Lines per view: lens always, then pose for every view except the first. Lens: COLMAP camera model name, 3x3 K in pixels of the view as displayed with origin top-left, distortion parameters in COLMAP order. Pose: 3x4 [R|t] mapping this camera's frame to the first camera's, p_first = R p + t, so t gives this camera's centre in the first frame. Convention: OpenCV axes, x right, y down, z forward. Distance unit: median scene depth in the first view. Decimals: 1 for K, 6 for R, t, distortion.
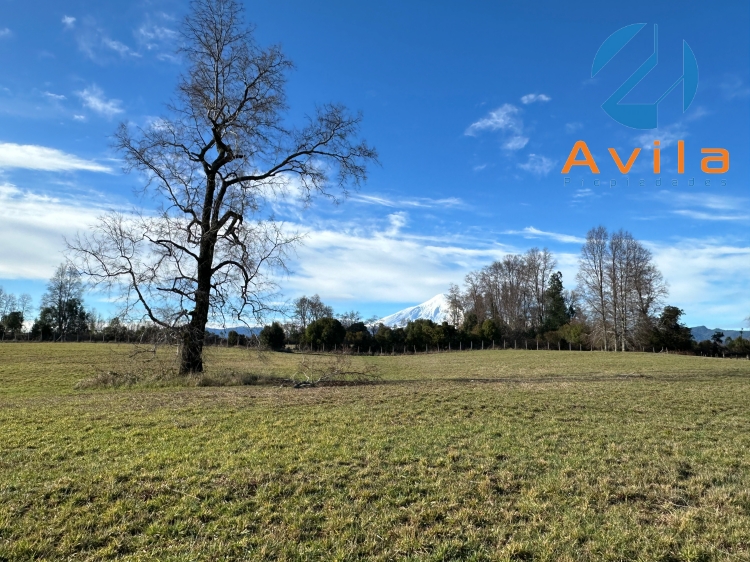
lens RADIAL K [[532.5, 0, 374.1], [0, 532.5, 277.4], [0, 0, 1]] dist [0.000950, 0.009179]
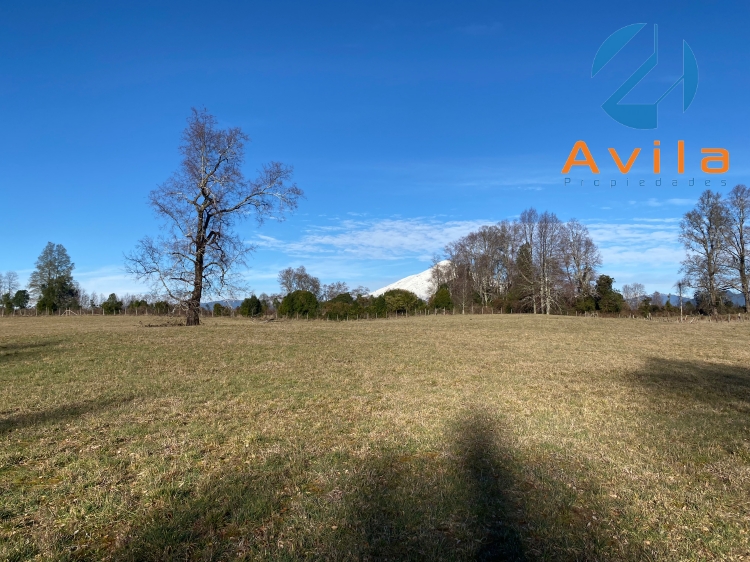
lens RADIAL K [[577.4, 0, 382.1], [0, 577.4, 272.7], [0, 0, 1]] dist [0.041455, -0.030633]
pose [[0.999693, -0.017072, 0.017970, 0.064440], [0.016139, 0.998577, 0.050830, -0.021747], [-0.018812, -0.050525, 0.998546, -0.235892]]
